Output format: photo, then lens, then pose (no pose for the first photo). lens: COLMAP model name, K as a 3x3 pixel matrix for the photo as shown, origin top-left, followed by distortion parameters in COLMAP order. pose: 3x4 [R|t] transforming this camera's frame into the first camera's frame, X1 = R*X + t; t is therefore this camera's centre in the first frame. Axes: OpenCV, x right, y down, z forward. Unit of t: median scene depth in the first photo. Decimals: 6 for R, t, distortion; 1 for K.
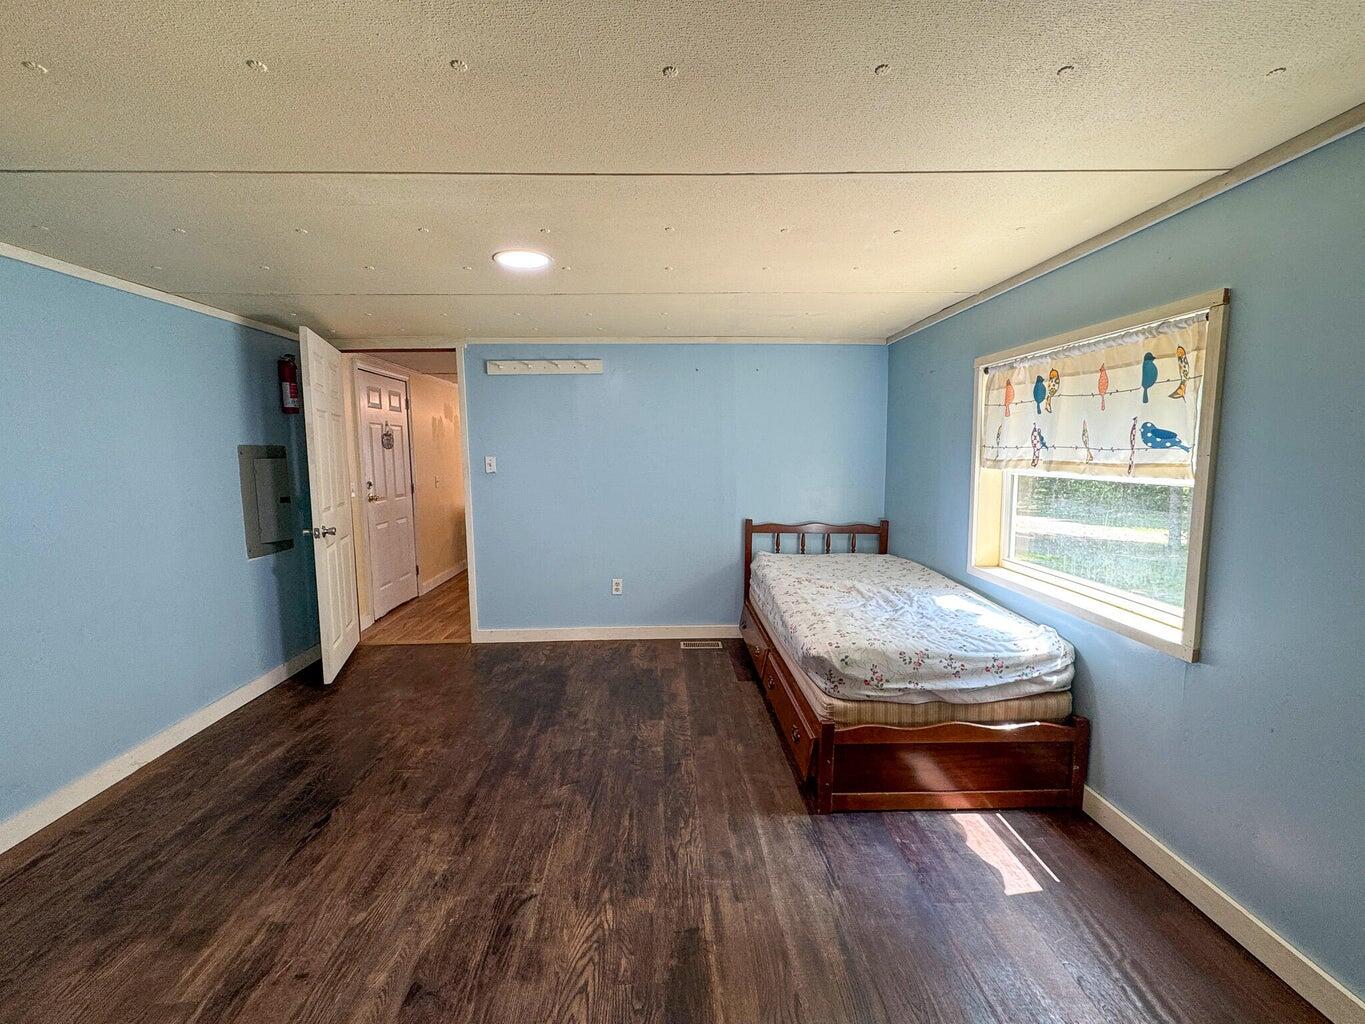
lens RADIAL K [[548.7, 0, 675.4], [0, 548.7, 508.7], [0, 0, 1]] dist [0.004549, 0.000517]
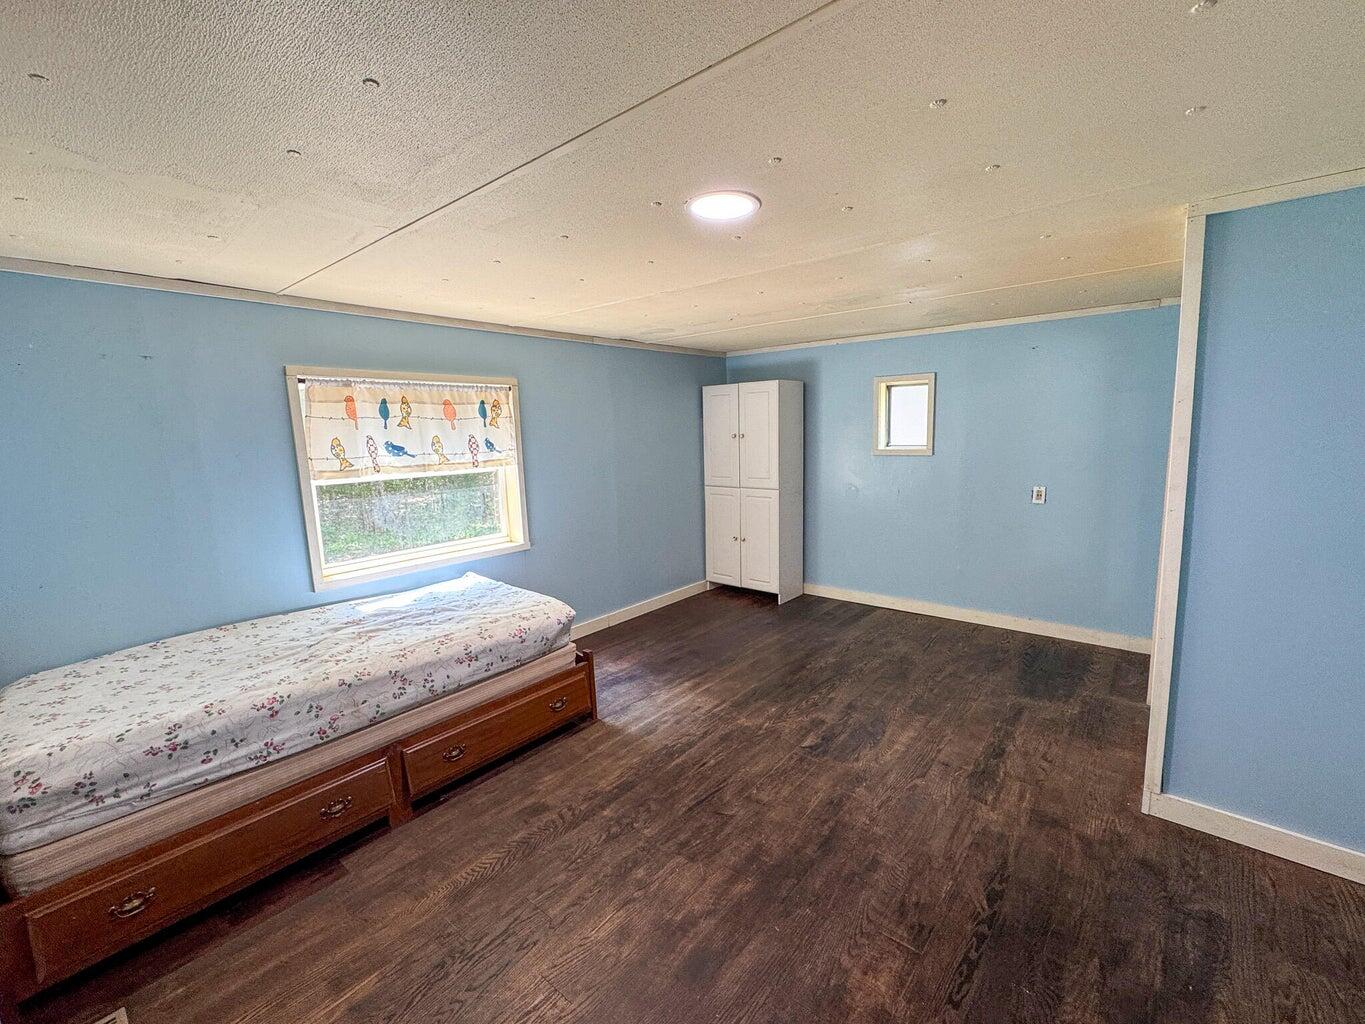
lens RADIAL K [[591.7, 0, 678.8], [0, 591.7, 518.9], [0, 0, 1]] dist [-0.001608, 0.000692]
pose [[-0.744133, -0.064100, 0.664949, -0.942248], [0.109996, 0.970043, 0.216605, -0.248540], [-0.658913, 0.234324, -0.714790, 2.026423]]
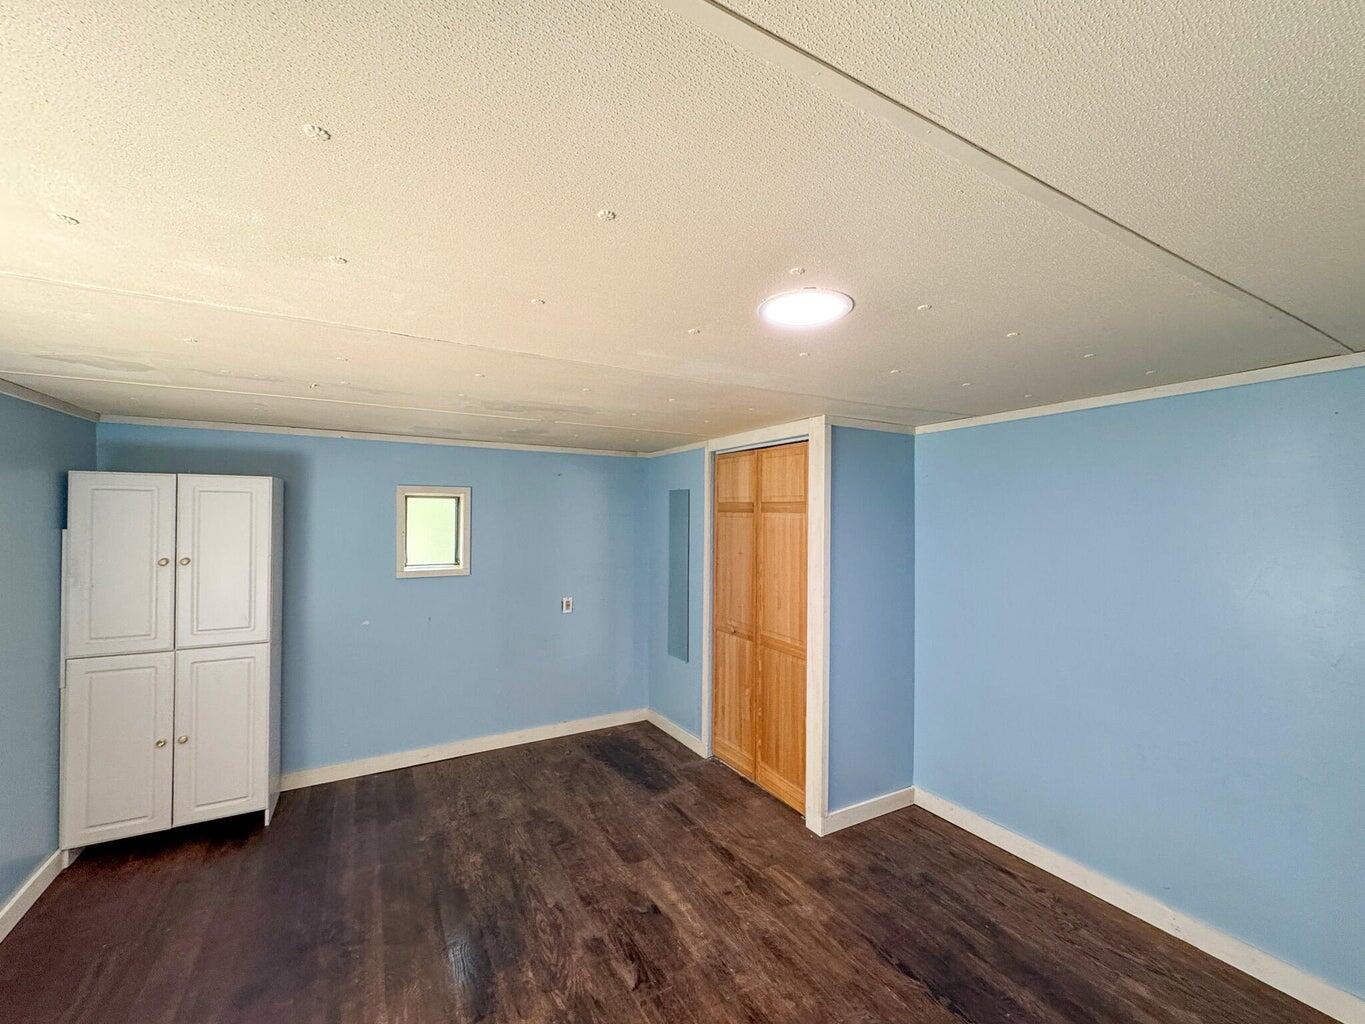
lens RADIAL K [[560.9, 0, 682.2], [0, 560.9, 509.6], [0, 0, 1]] dist [-0.000398, 0.000186]
pose [[-0.878987, 0.006029, -0.476808, 0.173910], [-0.041339, 0.995192, 0.088791, -0.326474], [0.475051, 0.097757, -0.874512, 1.774158]]
